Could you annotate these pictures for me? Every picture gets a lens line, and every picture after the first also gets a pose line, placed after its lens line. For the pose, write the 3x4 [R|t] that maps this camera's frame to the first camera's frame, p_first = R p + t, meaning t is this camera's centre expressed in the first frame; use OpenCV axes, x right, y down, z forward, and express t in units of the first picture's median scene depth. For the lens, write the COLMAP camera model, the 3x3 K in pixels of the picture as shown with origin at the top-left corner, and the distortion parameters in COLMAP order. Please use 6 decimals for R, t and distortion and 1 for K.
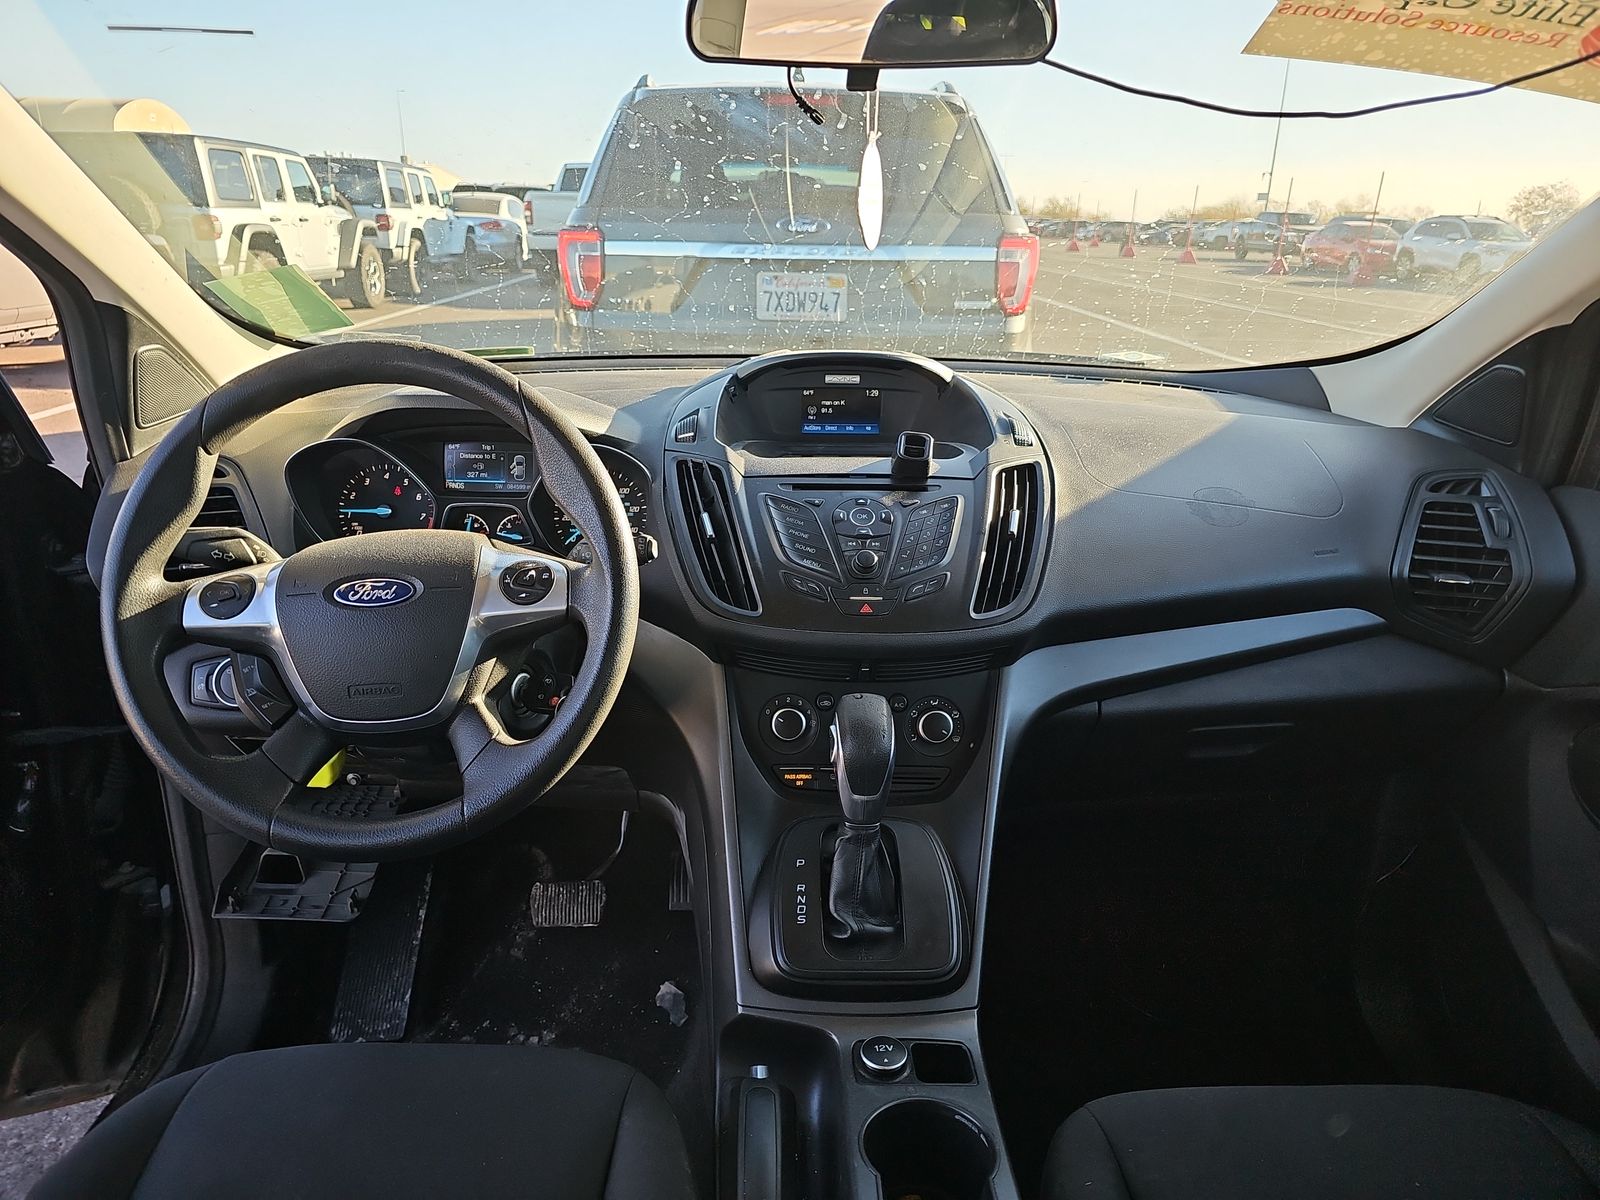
lens RADIAL K [[1136.5, 0, 794.6], [0, 1136.5, 594.6], [0, 0, 1]] dist [0.028475, -0.035646]
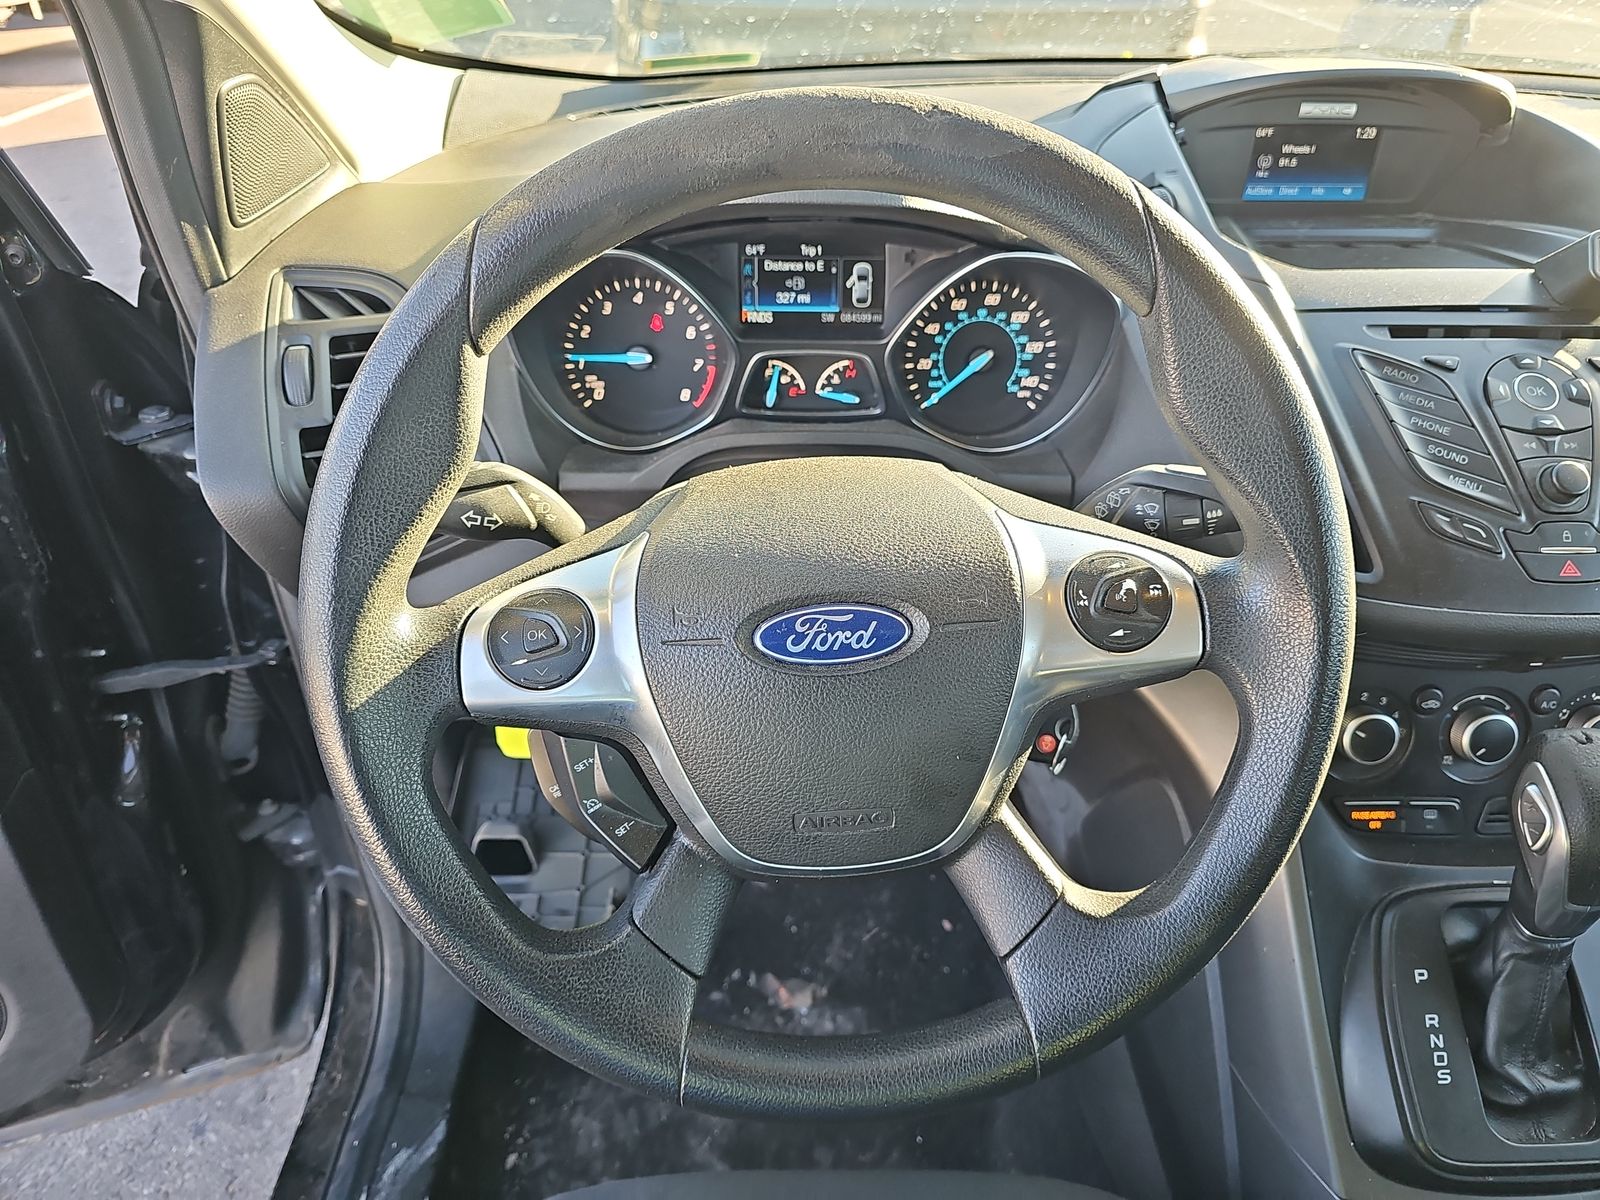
lens RADIAL K [[1136.5, 0, 806.1], [0, 1136.5, 607.3], [0, 0, 1]] dist [0.028475, -0.035646]
pose [[0.999940, -0.009368, -0.005747, -0.270424], [0.010539, 0.965634, 0.259694, -0.103846], [0.003116, -0.259738, 0.965674, 0.369372]]
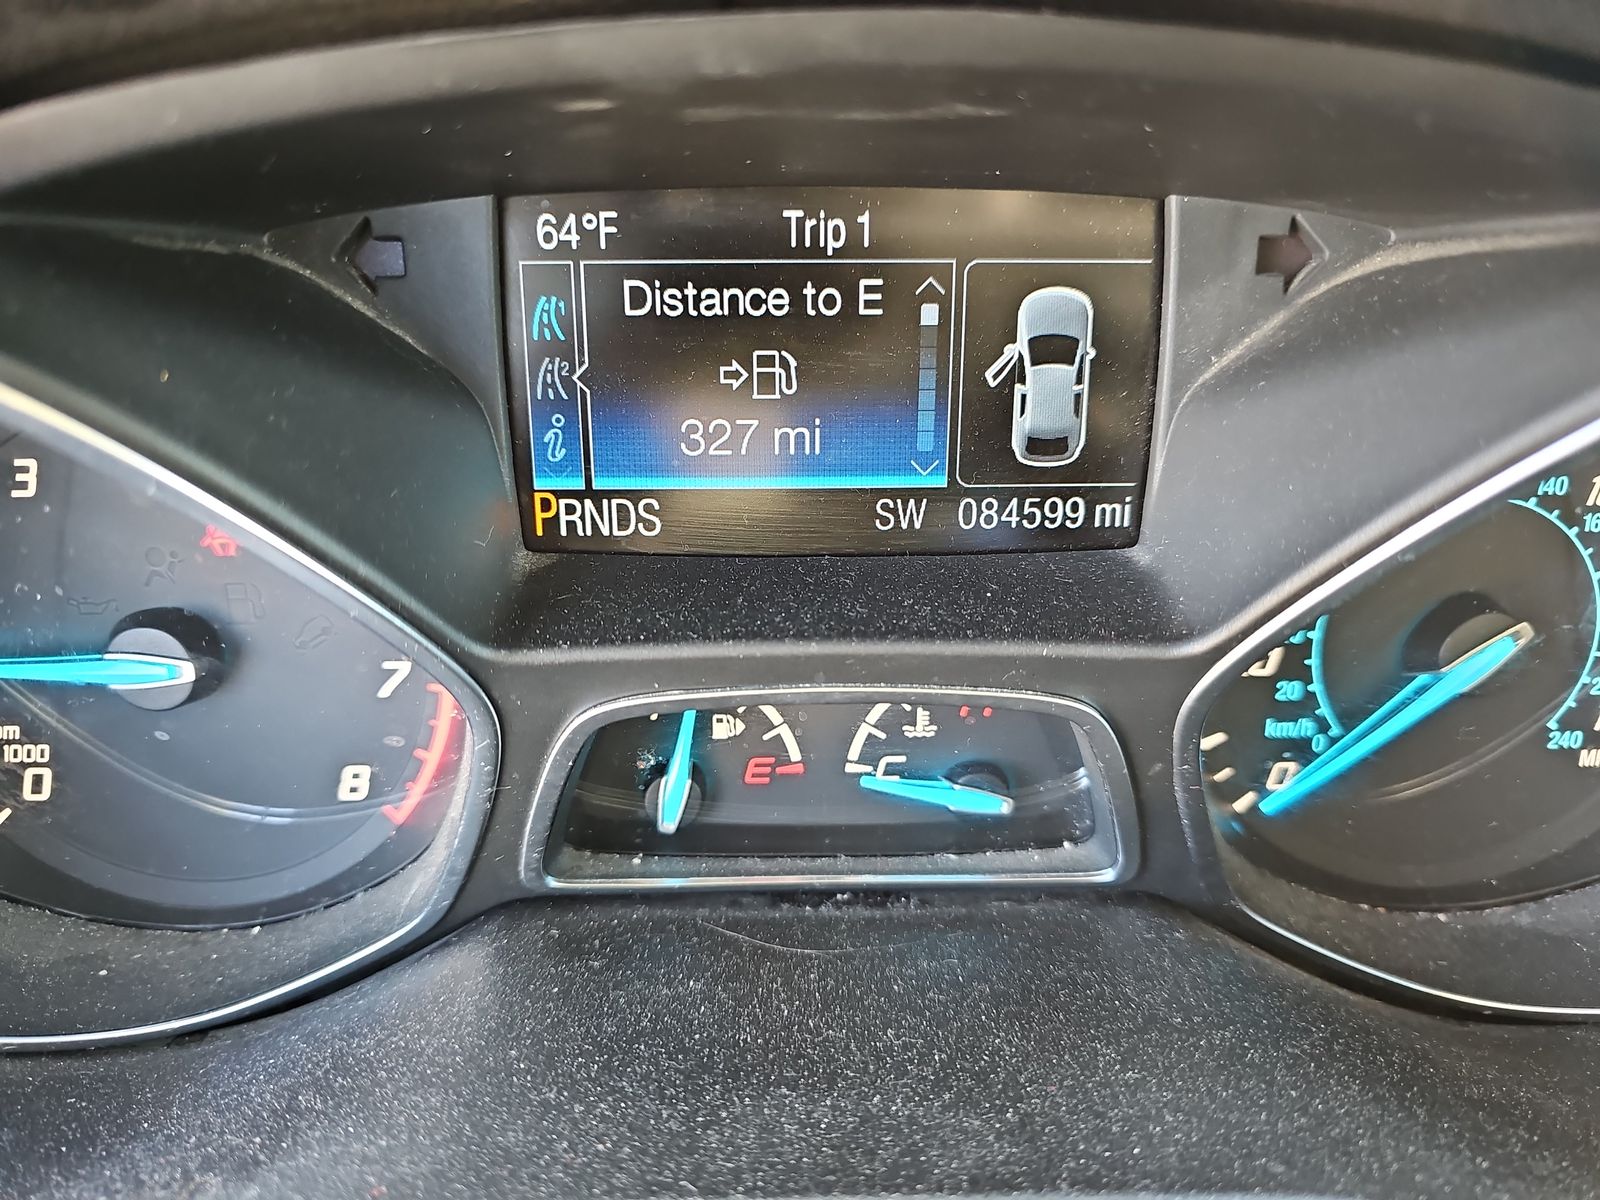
lens RADIAL K [[1136.5, 0, 799.1], [0, 1136.5, 588.1], [0, 0, 1]] dist [0.028475, -0.035646]
pose [[0.999818, -0.018379, -0.005206, -0.272950], [0.019055, 0.978612, 0.204829, -0.115836], [0.001331, -0.204891, 0.978784, 0.861035]]
